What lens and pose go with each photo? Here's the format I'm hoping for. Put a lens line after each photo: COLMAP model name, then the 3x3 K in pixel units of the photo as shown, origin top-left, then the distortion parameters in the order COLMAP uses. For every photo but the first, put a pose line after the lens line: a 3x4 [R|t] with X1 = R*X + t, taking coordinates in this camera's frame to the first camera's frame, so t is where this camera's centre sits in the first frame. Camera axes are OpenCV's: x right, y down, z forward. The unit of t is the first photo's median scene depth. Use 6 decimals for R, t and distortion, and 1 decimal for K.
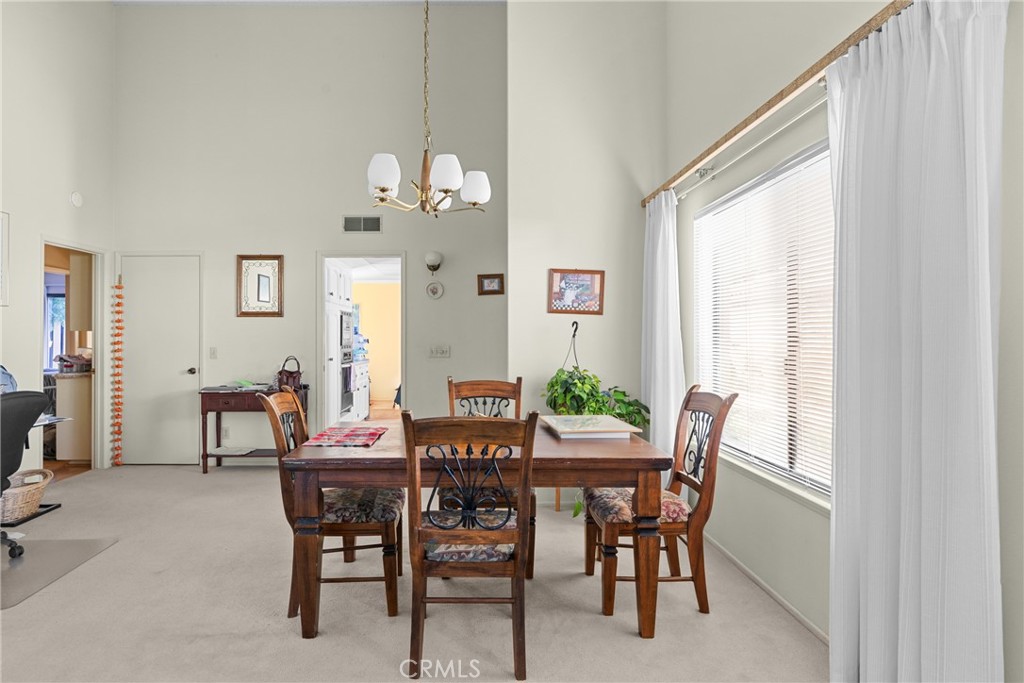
lens RADIAL K [[571.6, 0, 473.0], [0, 571.6, 335.4], [0, 0, 1]] dist [-0.000434, -0.000854]
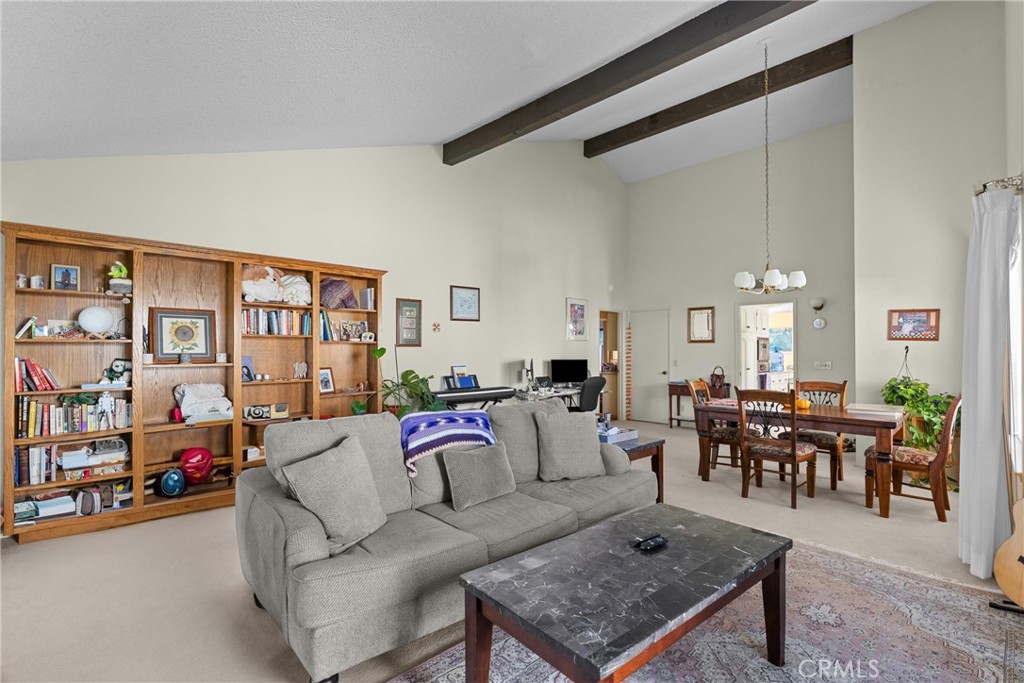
lens RADIAL K [[477.0, 0, 512.0], [0, 477.0, 341.5], [0, 0, 1]] dist [0.004049, 0.000745]
pose [[0.709825, -0.013072, -0.704257, 0.252089], [-0.000243, 0.999823, -0.018803, -0.009764], [0.704378, 0.013518, 0.709696, -0.453642]]
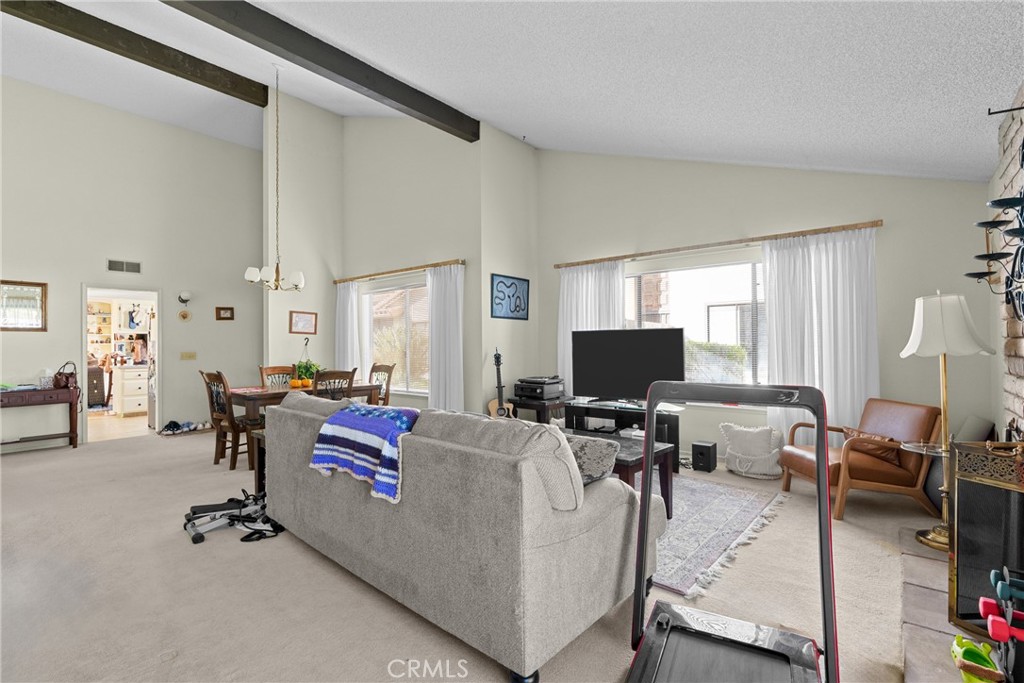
lens RADIAL K [[464.2, 0, 512.0], [0, 464.2, 341.5], [0, 0, 1]] dist [-0.001839, -0.000279]
pose [[0.634802, 0.000222, 0.772675, -0.497220], [0.007742, 0.999948, -0.006647, 0.004643], [-0.772636, 0.010201, 0.634767, -0.484945]]
